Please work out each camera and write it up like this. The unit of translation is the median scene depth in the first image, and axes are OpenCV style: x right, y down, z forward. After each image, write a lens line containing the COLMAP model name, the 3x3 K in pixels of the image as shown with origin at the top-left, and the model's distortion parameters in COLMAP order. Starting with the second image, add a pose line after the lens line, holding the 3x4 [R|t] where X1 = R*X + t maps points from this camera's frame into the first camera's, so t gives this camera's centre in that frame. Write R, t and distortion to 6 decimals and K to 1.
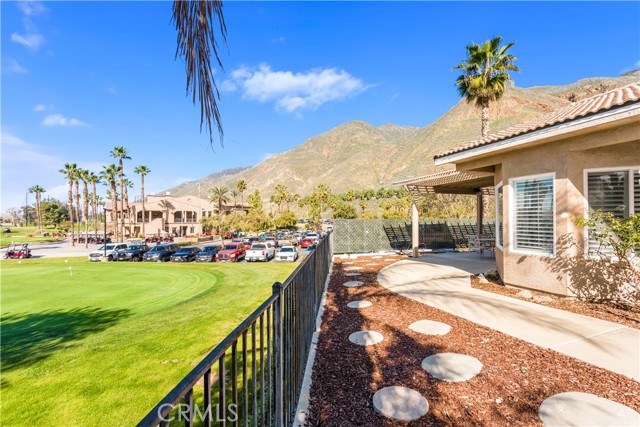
lens RADIAL K [[306.9, 0, 320.0], [0, 306.9, 213.5], [0, 0, 1]] dist [0.008205, 0.000265]
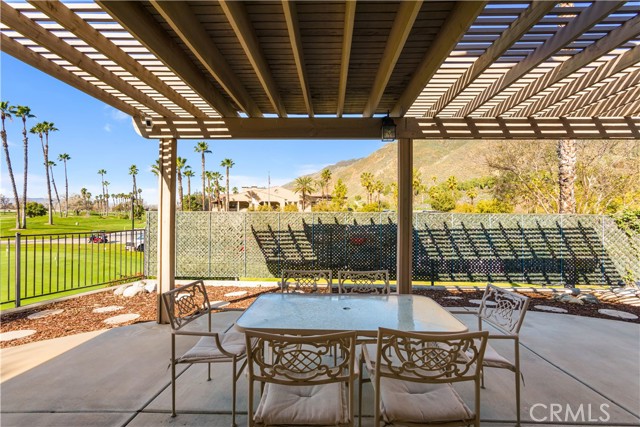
lens RADIAL K [[306.9, 0, 320.0], [0, 306.9, 213.5], [0, 0, 1]] dist [0.008205, 0.000265]
pose [[0.936054, 0.010994, -0.351684, 0.083989], [-0.000357, 0.999541, 0.030294, 0.000951], [0.351855, -0.028231, 0.935629, 0.103045]]
